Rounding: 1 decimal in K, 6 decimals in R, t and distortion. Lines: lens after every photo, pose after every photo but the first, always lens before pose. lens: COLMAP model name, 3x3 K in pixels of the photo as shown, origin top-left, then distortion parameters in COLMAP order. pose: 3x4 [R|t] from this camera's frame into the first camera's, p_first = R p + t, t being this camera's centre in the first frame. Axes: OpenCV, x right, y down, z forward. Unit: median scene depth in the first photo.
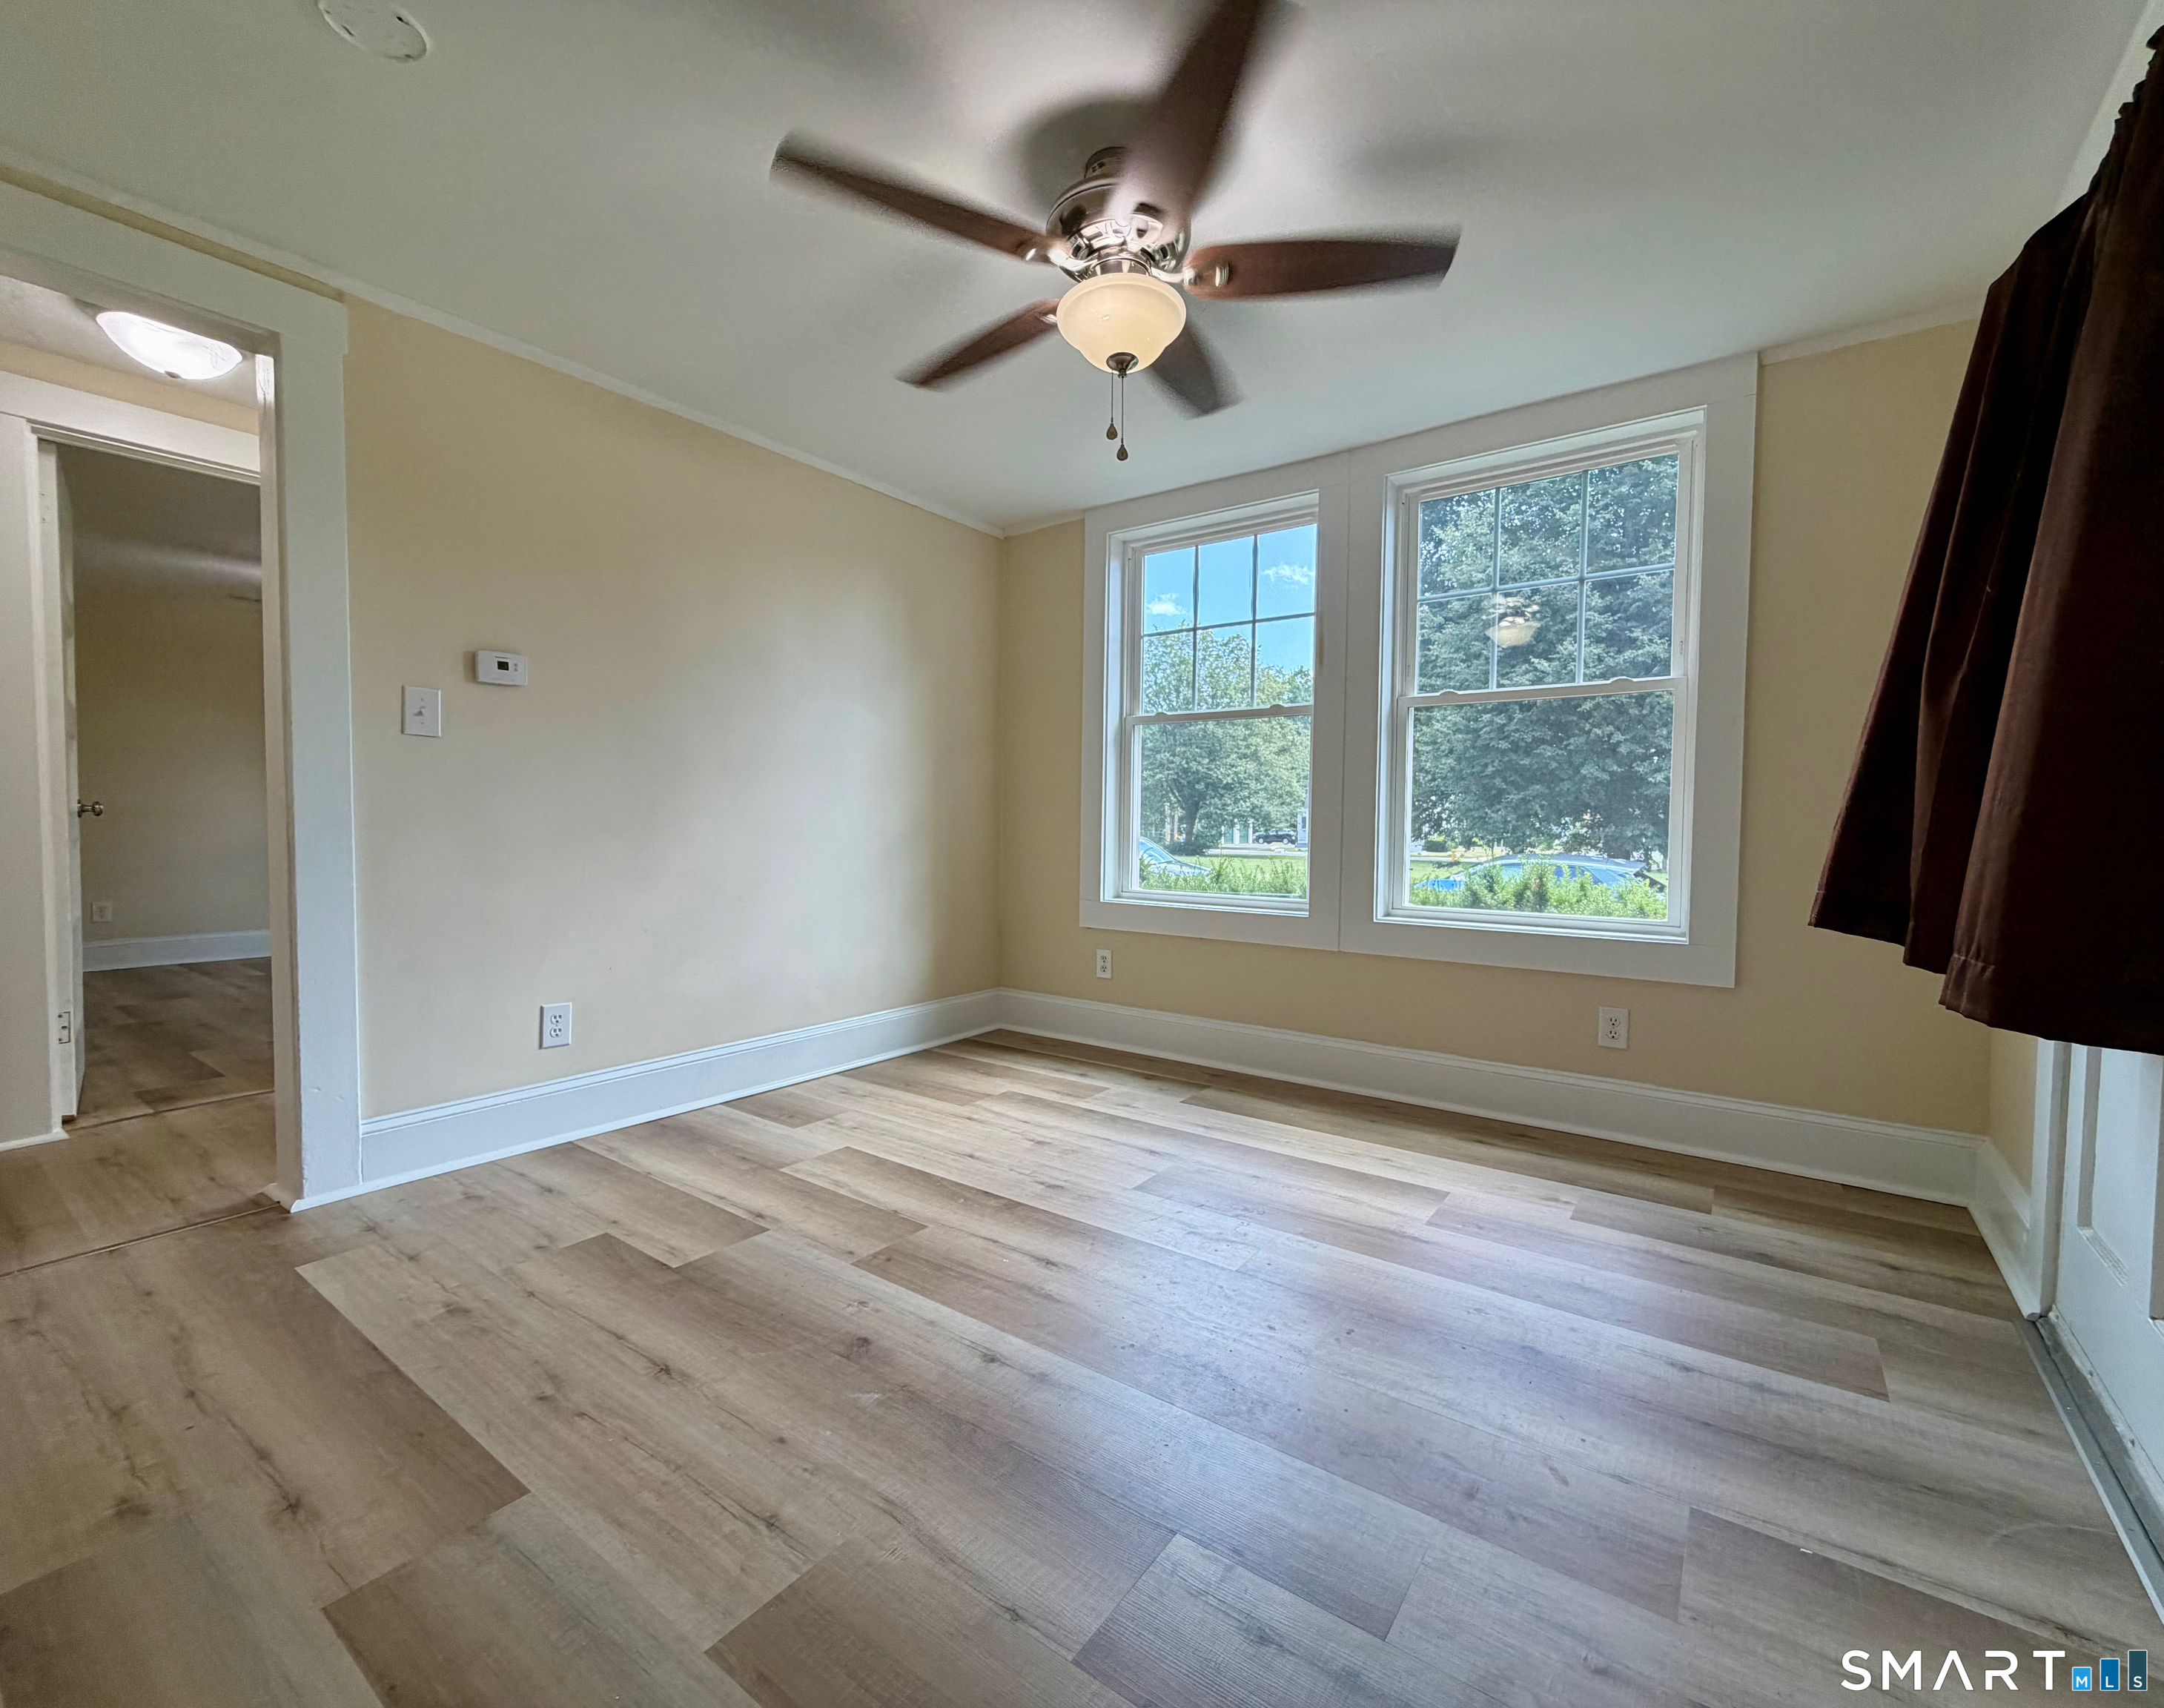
lens RADIAL K [[937.5, 0, 1173.9], [0, 937.5, 870.1], [0, 0, 1]] dist [-0.002576, 0.000438]
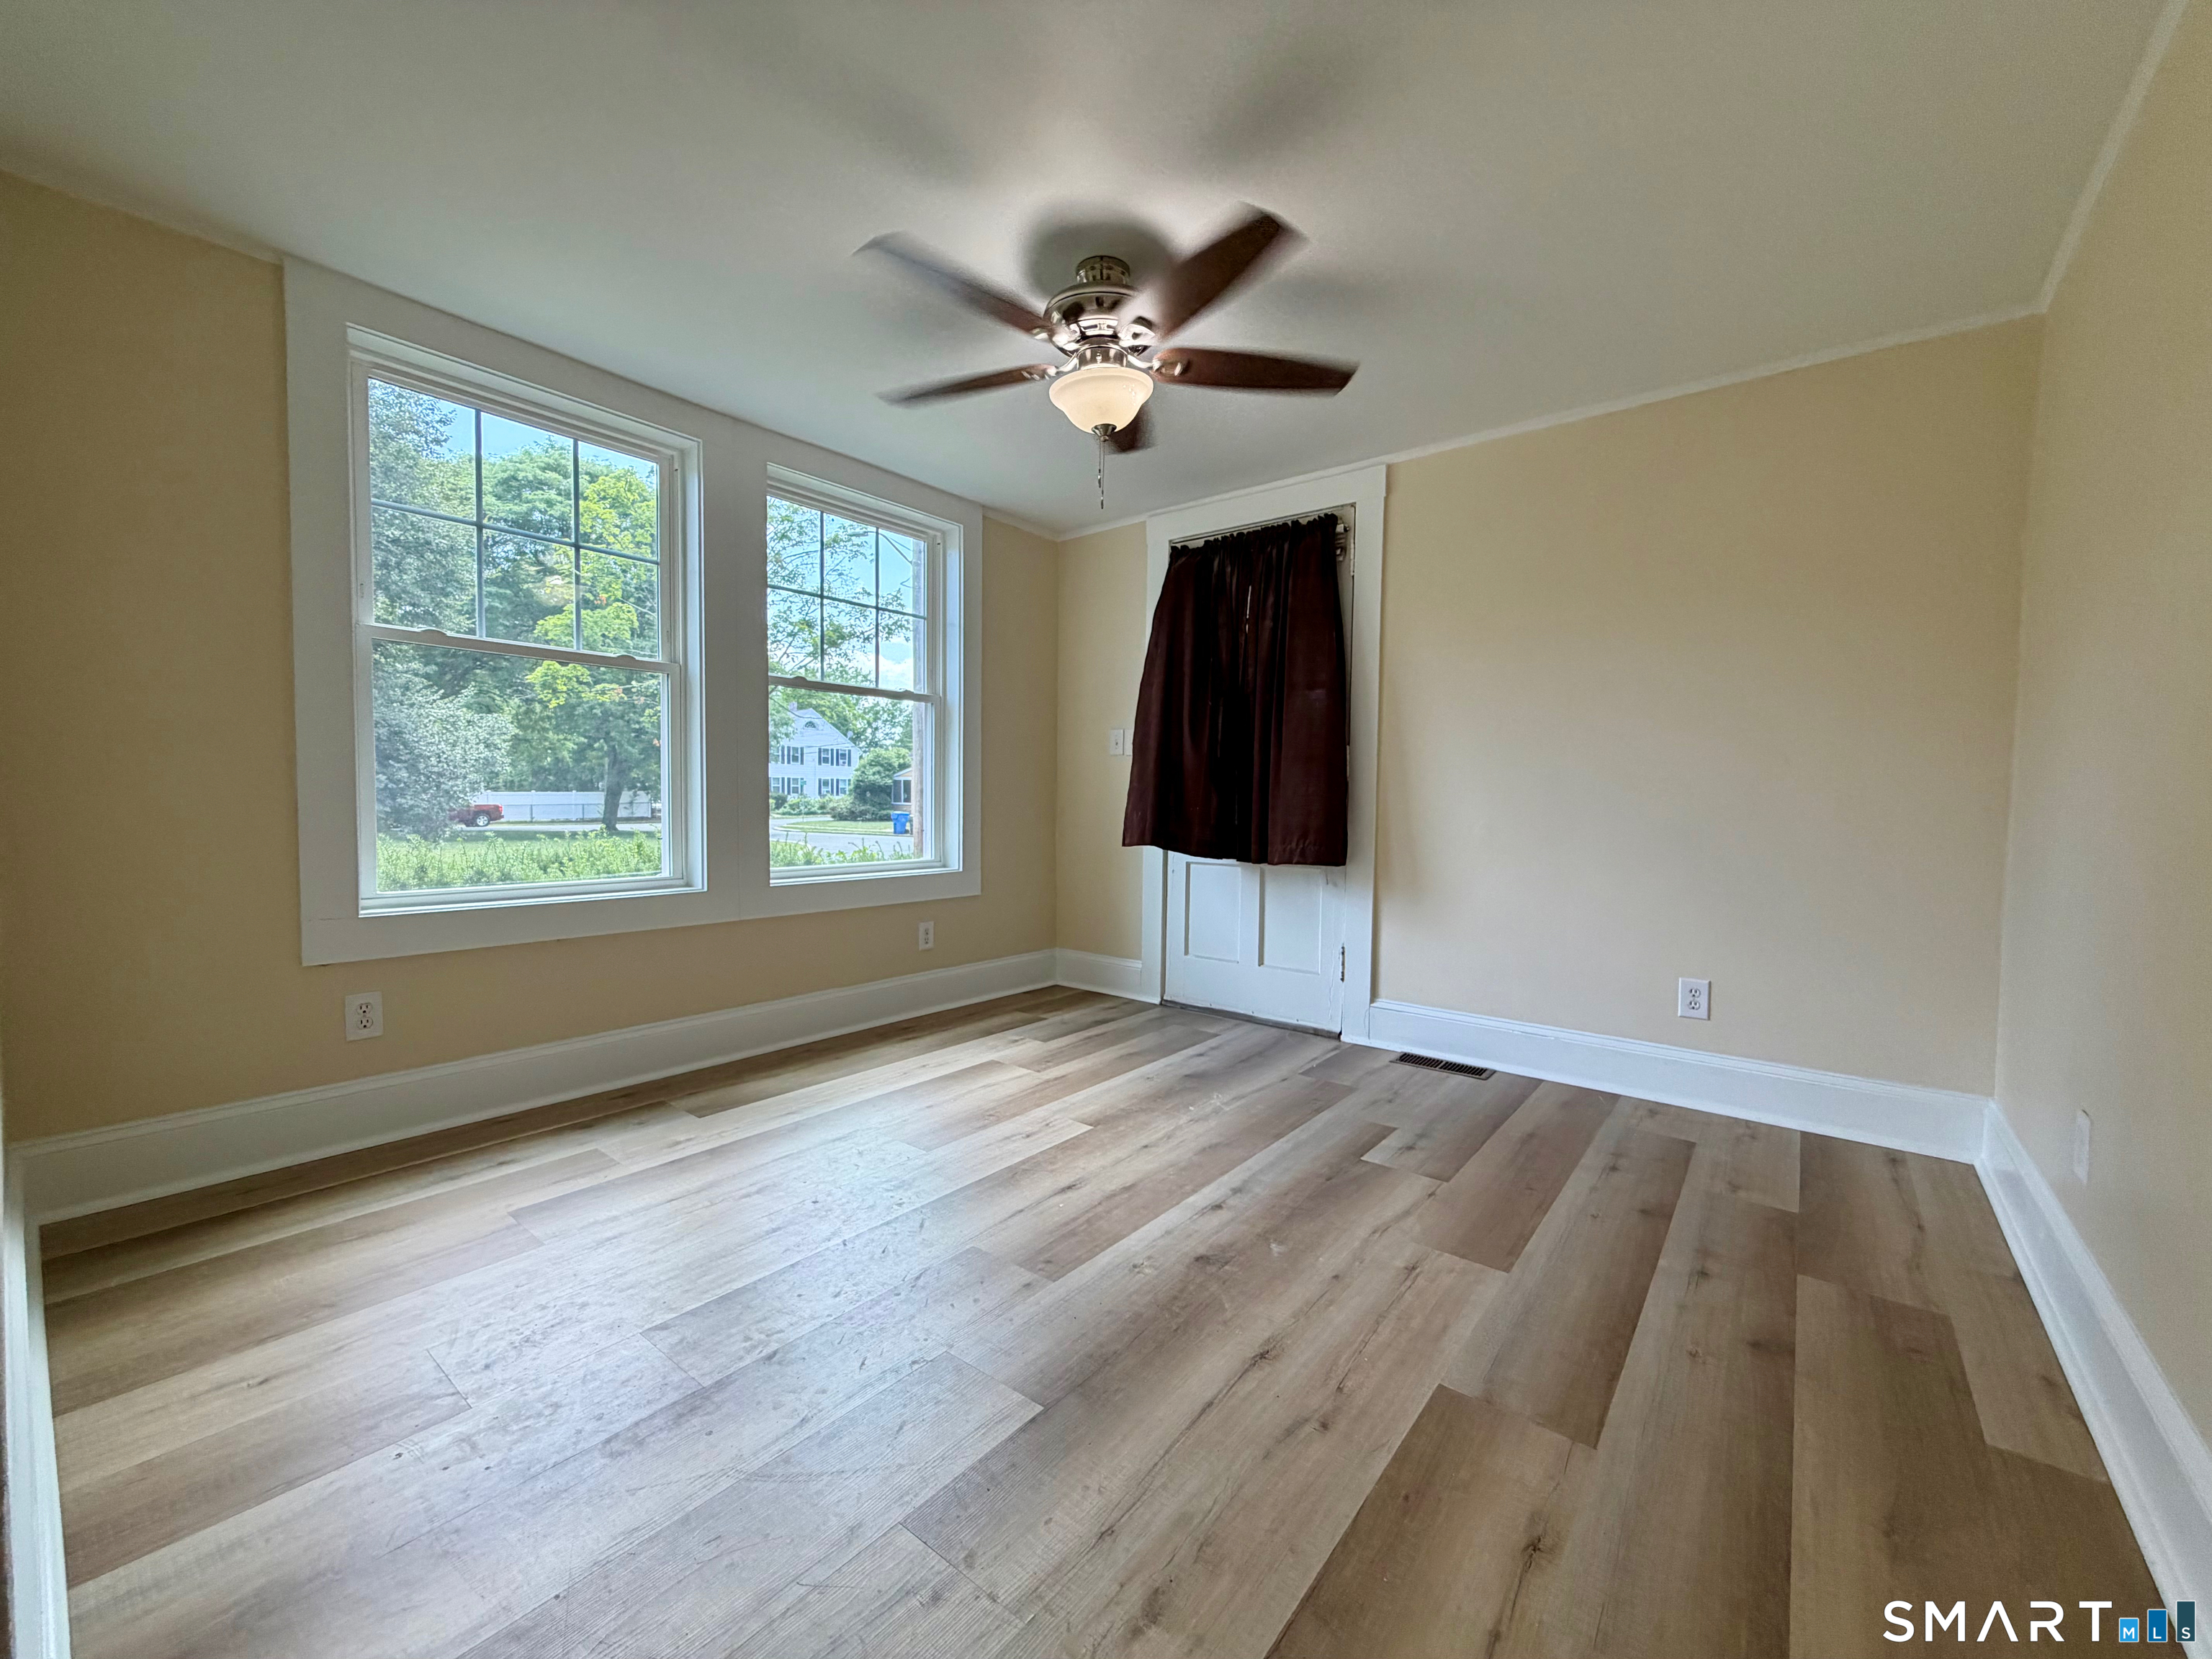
lens RADIAL K [[882.4, 0, 1107.9], [0, 882.4, 833.6], [0, 0, 1]] dist [-0.000255, 0.000064]
pose [[0.071367, -0.051838, 0.996102, -0.966212], [0.038705, 0.998040, 0.049165, -0.048015], [-0.996699, 0.035045, 0.073234, 0.711563]]
